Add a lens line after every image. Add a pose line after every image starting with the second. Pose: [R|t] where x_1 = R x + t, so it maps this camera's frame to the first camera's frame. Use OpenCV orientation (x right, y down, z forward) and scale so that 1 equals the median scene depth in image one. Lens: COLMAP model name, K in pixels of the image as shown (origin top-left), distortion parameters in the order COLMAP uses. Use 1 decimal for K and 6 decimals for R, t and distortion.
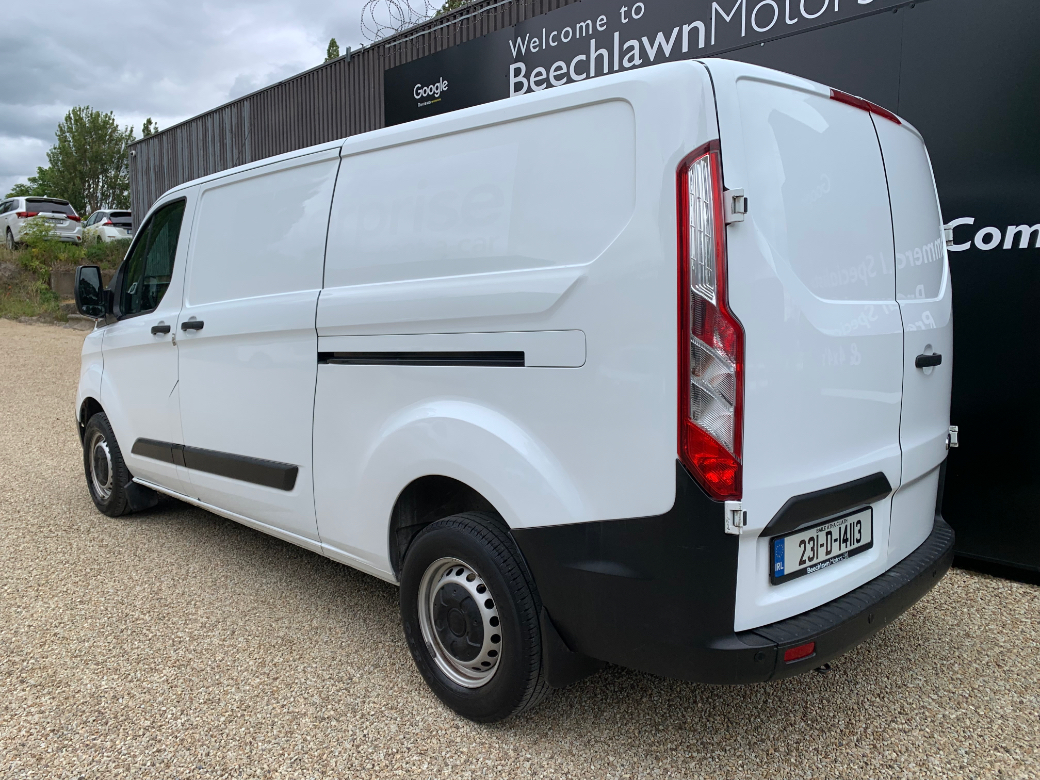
lens RADIAL K [[795.6, 0, 502.3], [0, 795.6, 374.0], [0, 0, 1]] dist [0.041530, -0.015996]
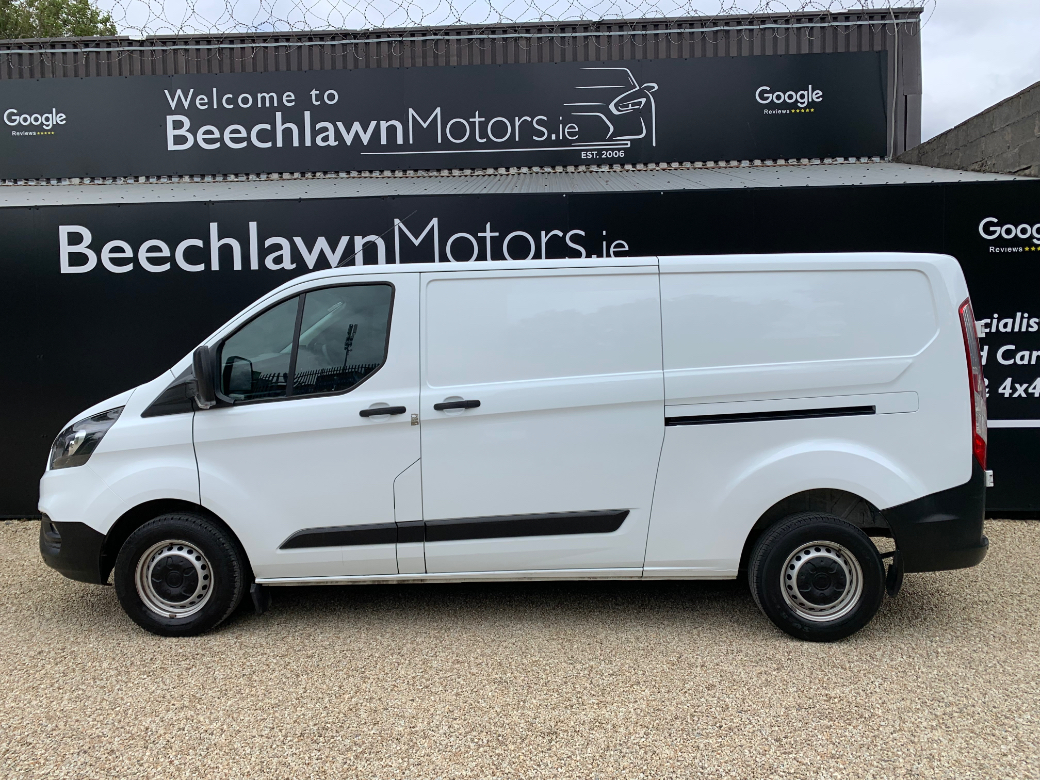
lens RADIAL K [[828.9, 0, 501.2], [0, 828.9, 370.8], [0, 0, 1]] dist [0.025106, 0.011037]
pose [[0.737230, -0.028687, 0.675033, -0.425105], [0.076018, 0.996276, -0.040684, -0.021635], [-0.671352, 0.081309, 0.736665, 0.048256]]
